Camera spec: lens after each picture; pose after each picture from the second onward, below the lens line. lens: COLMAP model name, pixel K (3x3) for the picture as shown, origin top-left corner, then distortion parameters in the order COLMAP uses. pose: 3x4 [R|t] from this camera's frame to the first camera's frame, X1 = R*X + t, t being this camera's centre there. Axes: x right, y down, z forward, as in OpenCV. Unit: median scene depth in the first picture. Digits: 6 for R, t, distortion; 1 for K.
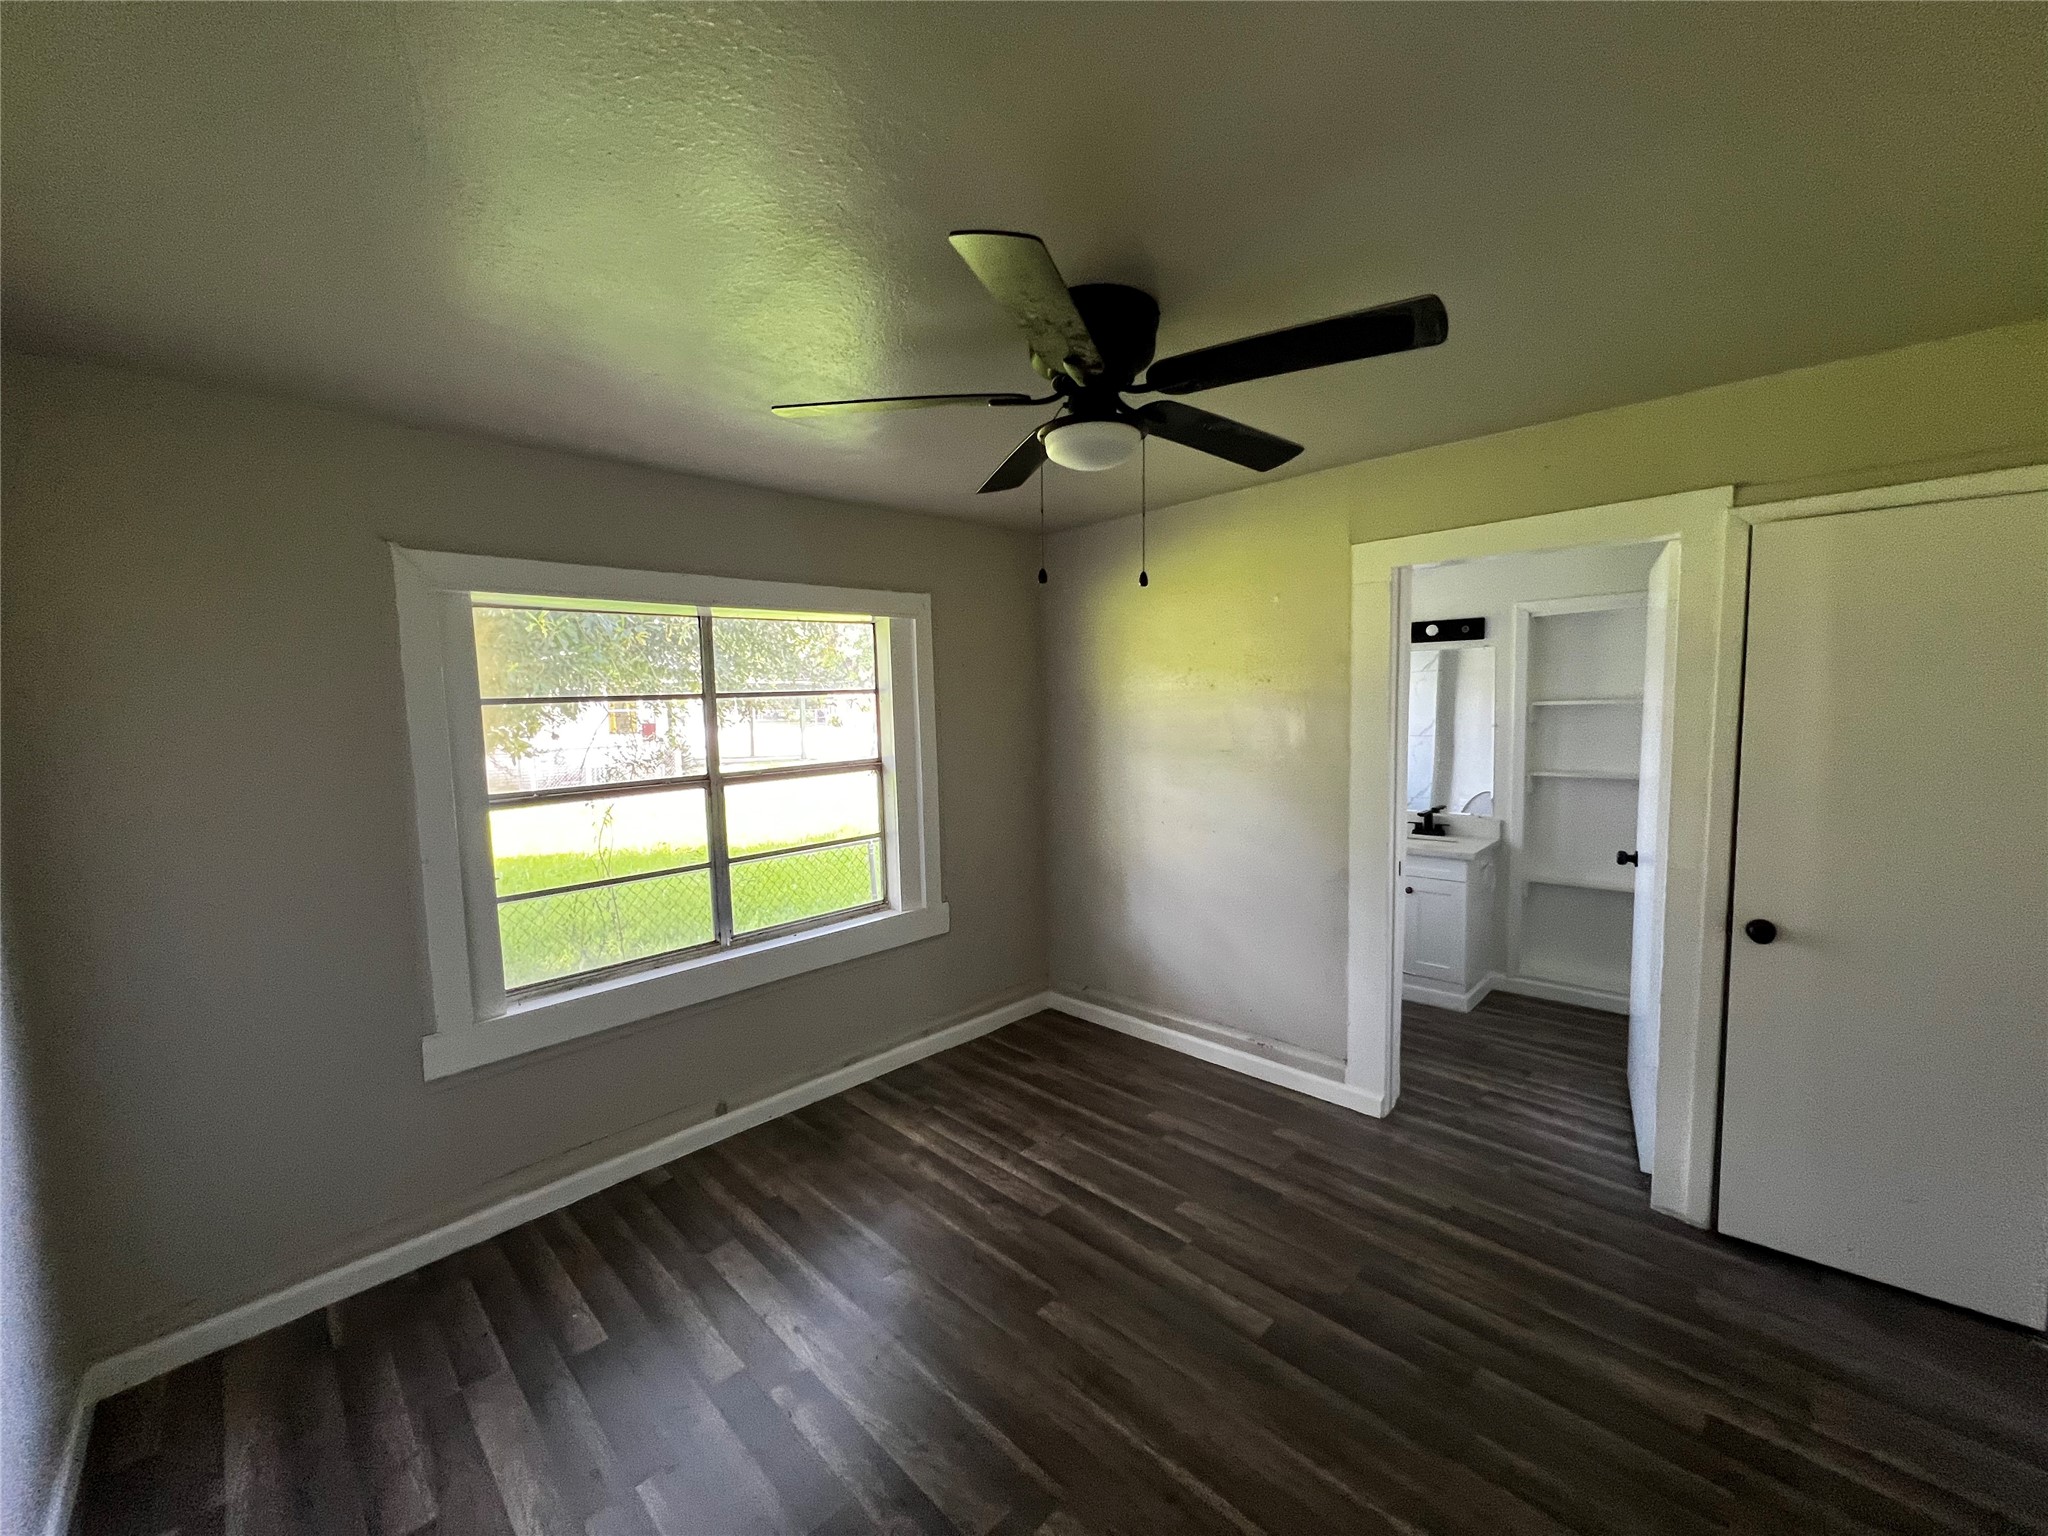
lens RADIAL K [[817.0, 0, 1043.3], [0, 817.0, 771.3], [0, 0, 1]] dist [-0.000471, 0.000348]
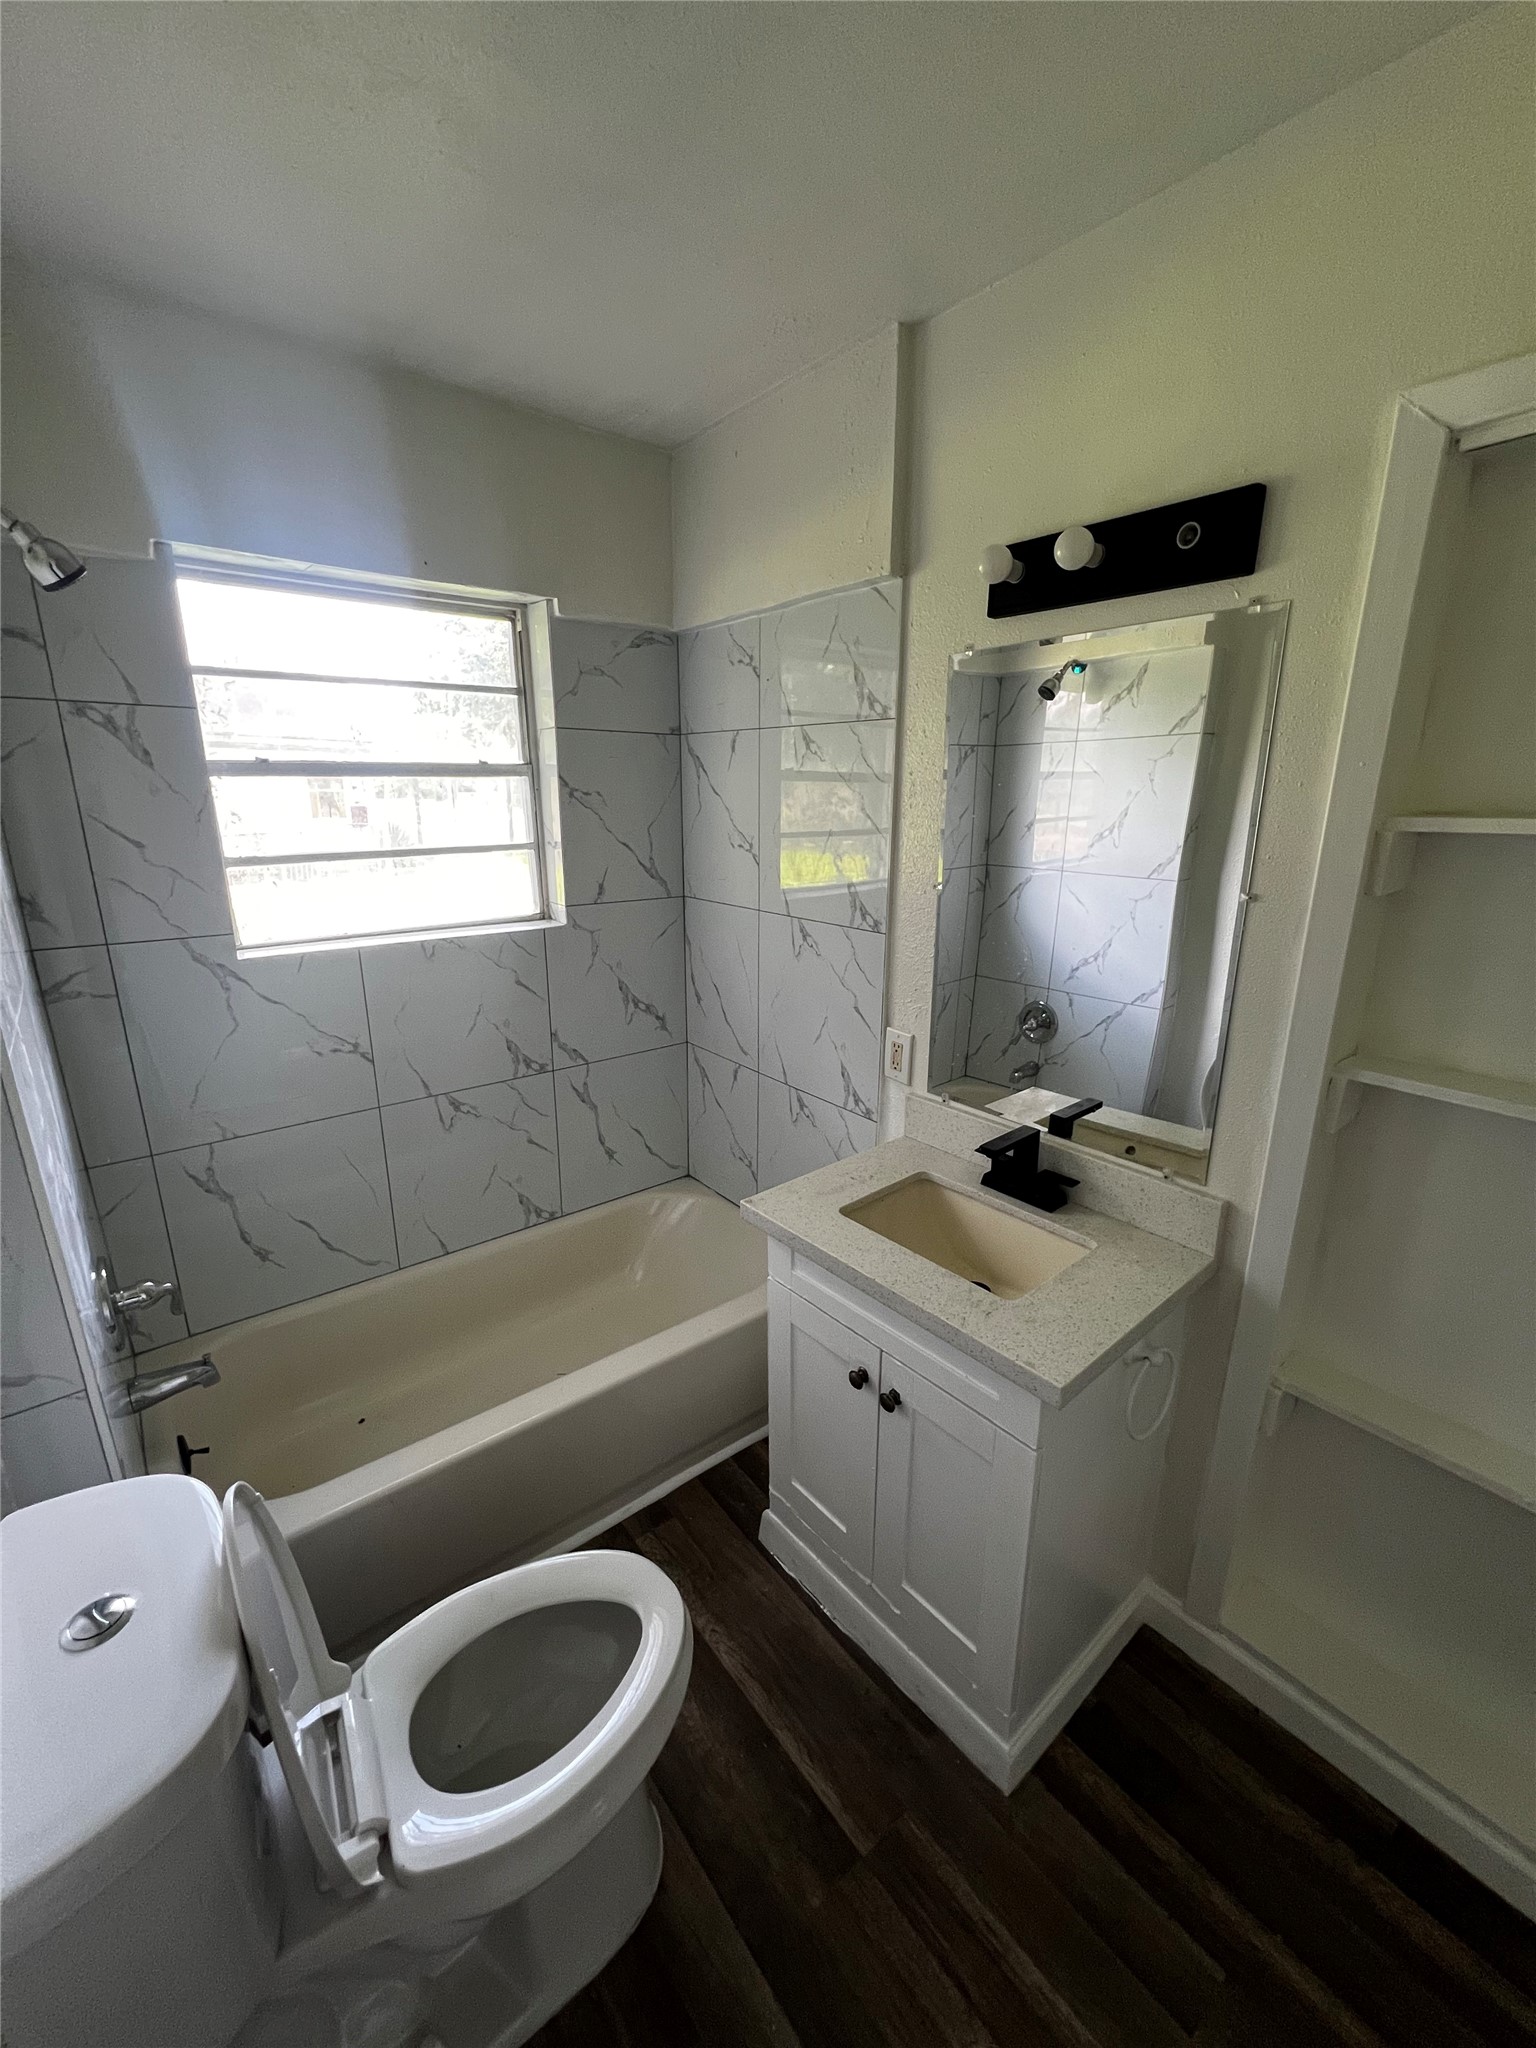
lens RADIAL K [[817.0, 0, 764.8], [0, 817.0, 1028.8], [0, 0, 1]] dist [-0.000471, 0.000348]
pose [[0.991442, 0.049835, -0.120664, 0.306719], [-0.025471, 0.980352, 0.195605, -0.045532], [0.128041, -0.190857, 0.973231, 0.501530]]
